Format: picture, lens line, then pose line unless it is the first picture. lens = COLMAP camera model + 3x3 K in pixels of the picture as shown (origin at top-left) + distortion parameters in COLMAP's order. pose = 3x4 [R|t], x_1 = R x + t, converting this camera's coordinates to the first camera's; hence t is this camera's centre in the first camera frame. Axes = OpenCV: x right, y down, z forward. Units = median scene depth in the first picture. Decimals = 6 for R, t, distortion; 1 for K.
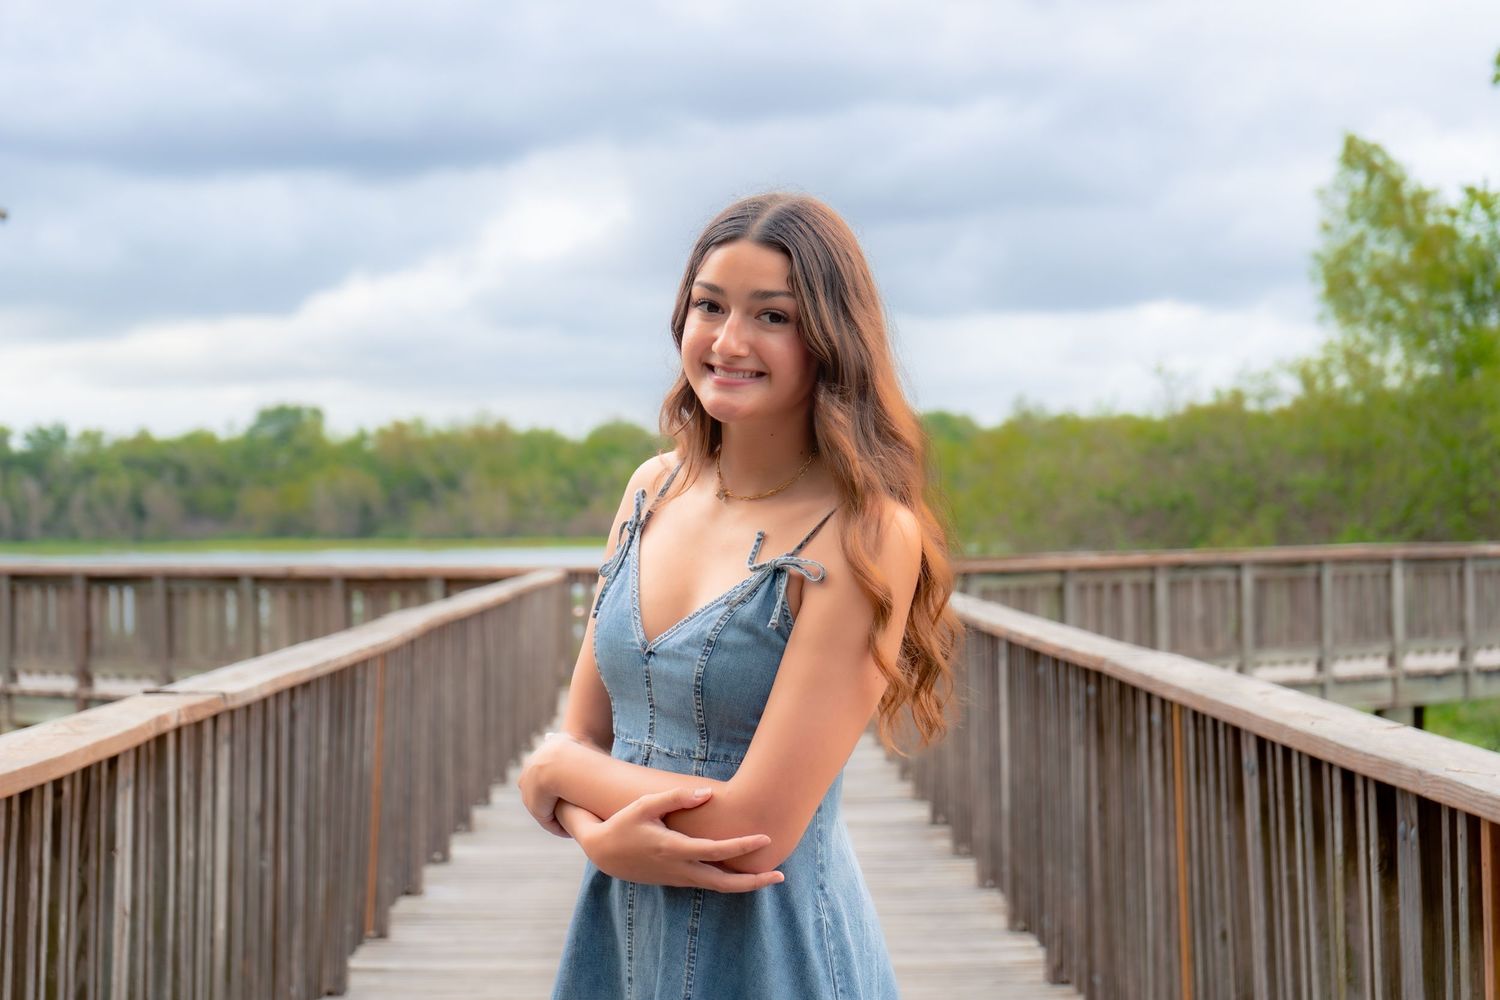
lens RADIAL K [[2996.9, 0, 750.9], [0, 2996.9, 499.9], [0, 0, 1]] dist [0.026564, 0.090049]
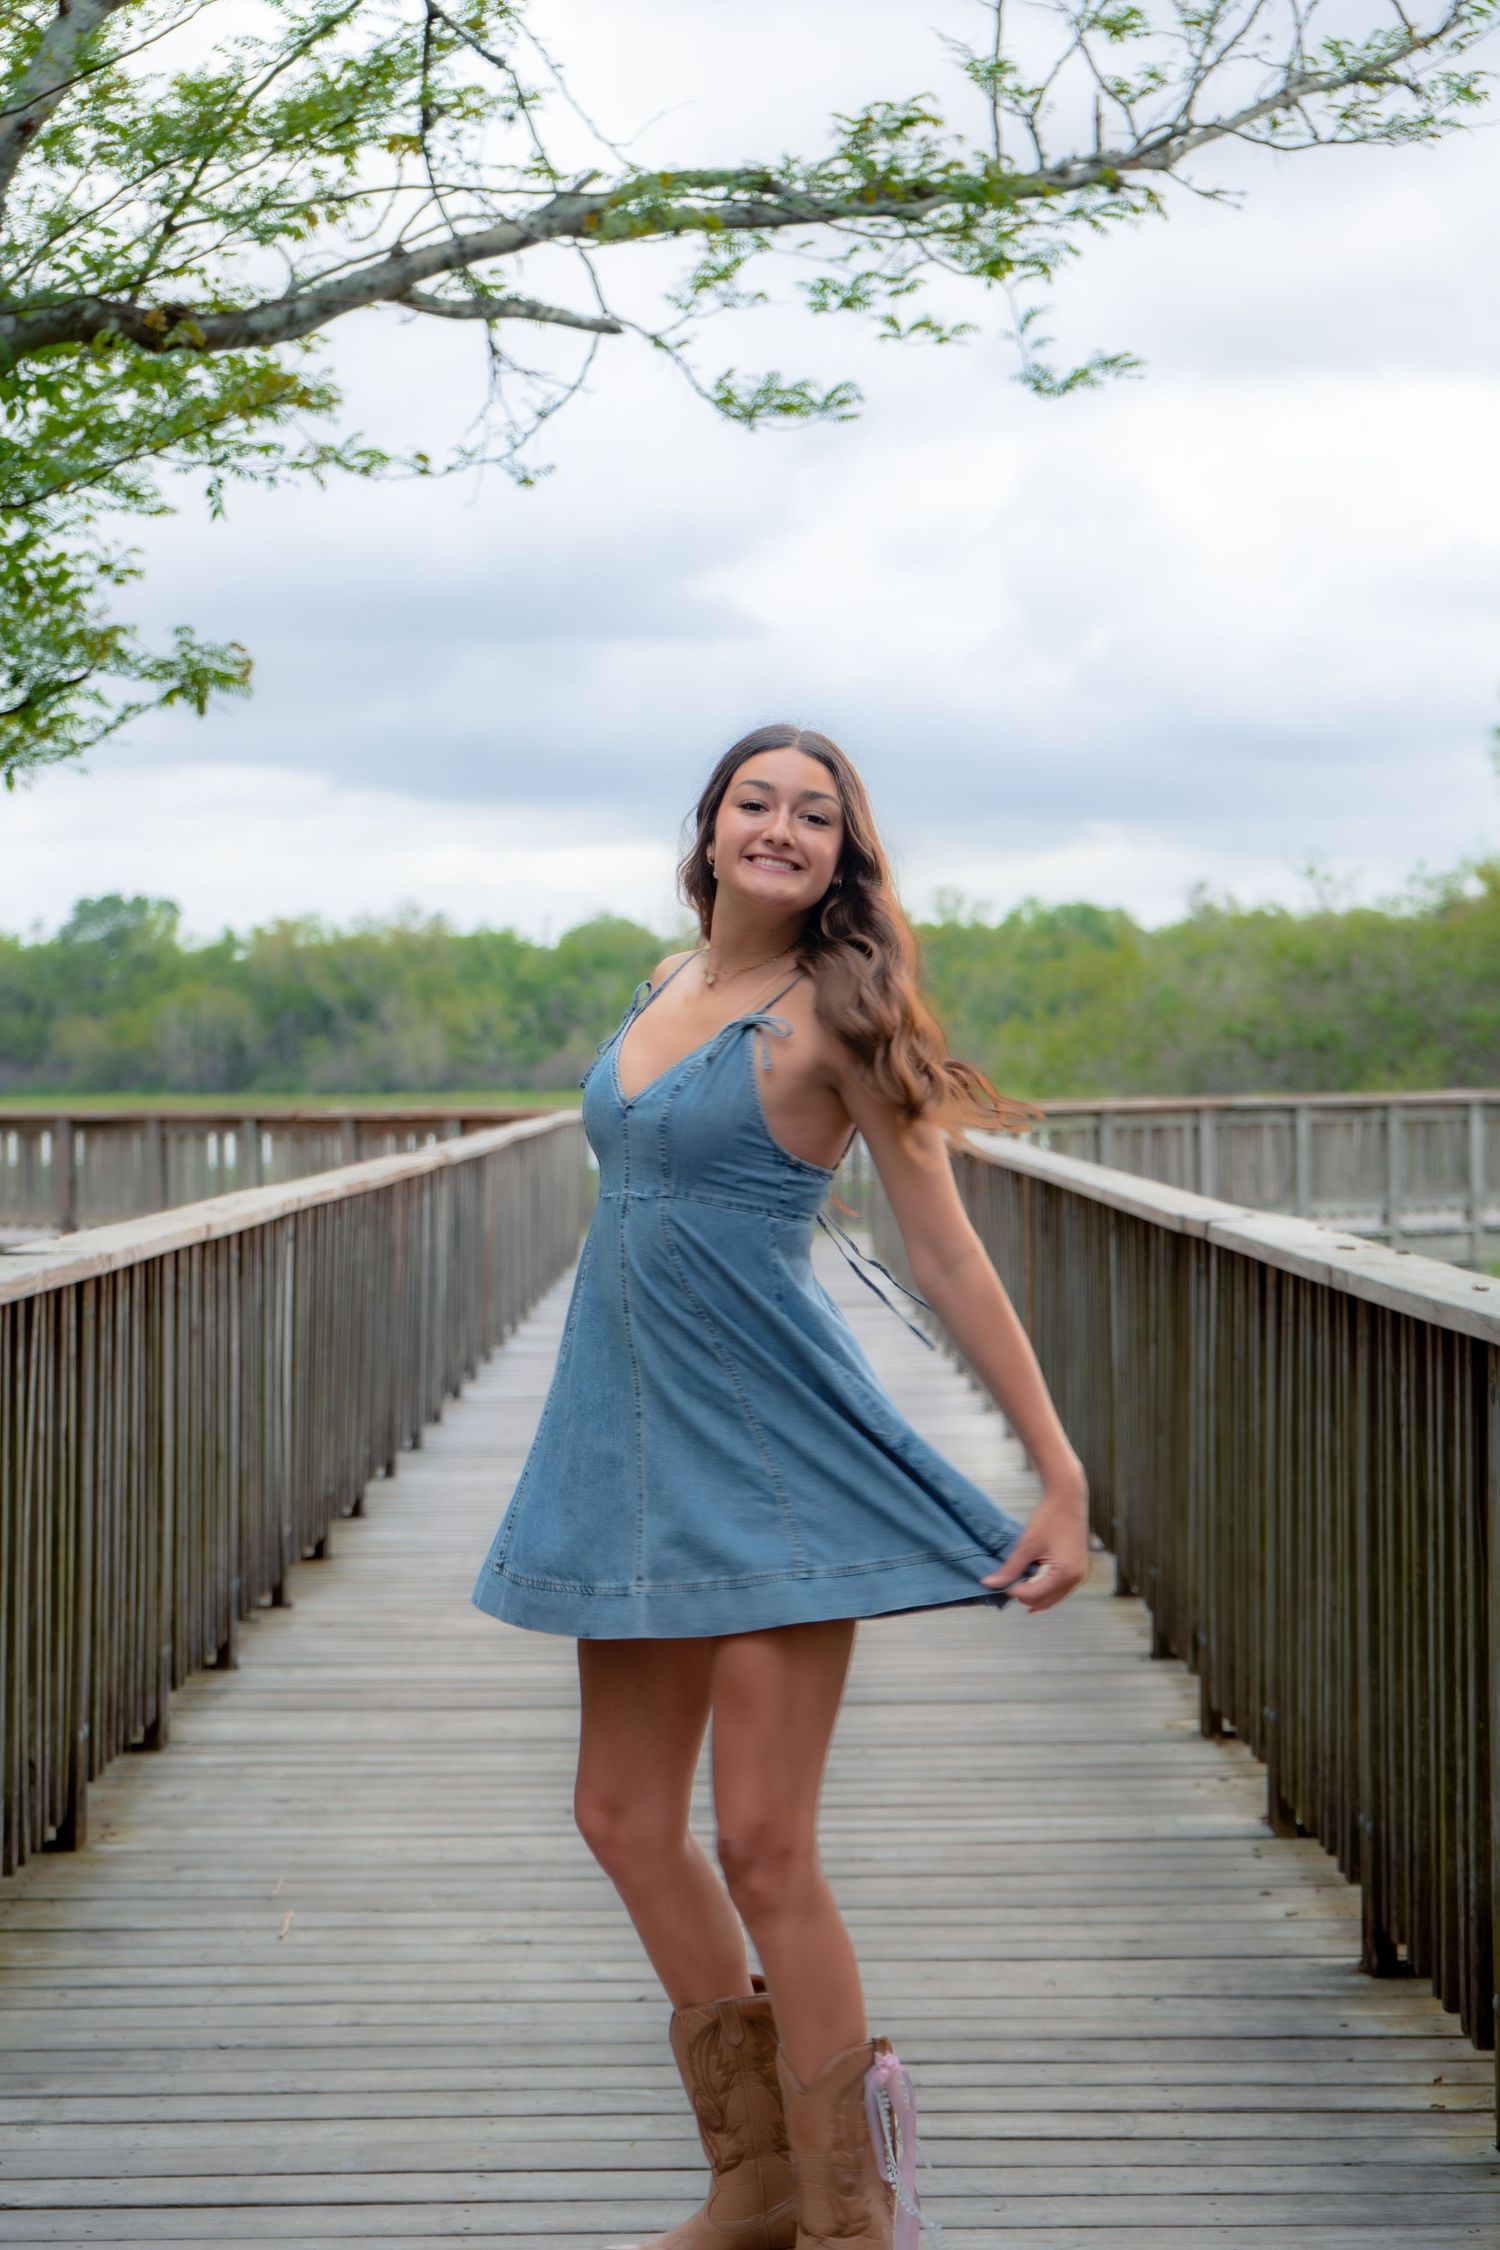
lens RADIAL K [[4513.1, 0, 750.0], [0, 4513.1, 1125.0], [0, 0, 1]] dist [-0.042949, 0.094847]
pose [[0.999931, 0.001743, -0.011654, 0.008338], [-0.001509, 0.999798, 0.020049, -0.001296], [0.011686, -0.020030, 0.999731, -0.404713]]
